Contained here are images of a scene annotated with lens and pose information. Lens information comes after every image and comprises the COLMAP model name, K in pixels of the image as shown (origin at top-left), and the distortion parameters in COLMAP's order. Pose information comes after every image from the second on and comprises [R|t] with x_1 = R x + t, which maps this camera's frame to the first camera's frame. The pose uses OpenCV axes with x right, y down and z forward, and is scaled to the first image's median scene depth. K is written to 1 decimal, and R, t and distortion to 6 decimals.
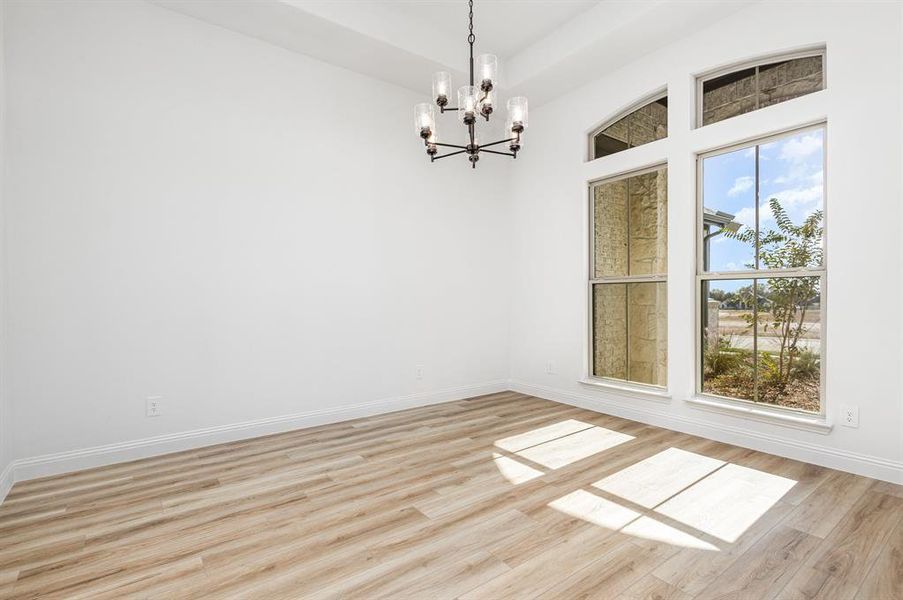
lens RADIAL K [[423.6, 0, 455.4], [0, 423.6, 301.4], [0, 0, 1]] dist [0.003756, -0.000353]
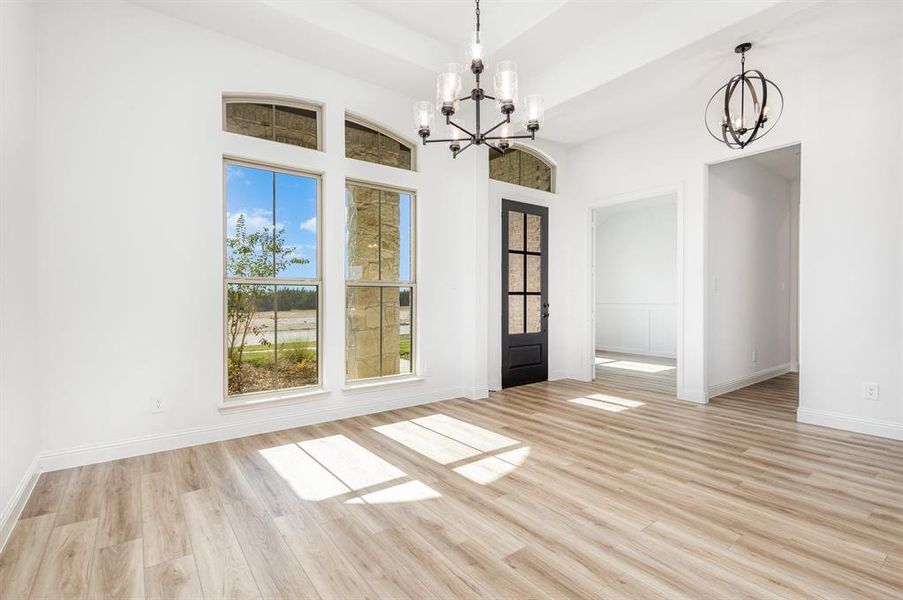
lens RADIAL K [[423.6, 0, 455.4], [0, 423.6, 301.4], [0, 0, 1]] dist [0.003756, -0.000353]
pose [[0.005084, -0.003139, 0.999982, -0.699785], [0.013174, 0.999909, 0.003072, 0.003084], [-0.999900, 0.013158, 0.005125, 0.852848]]
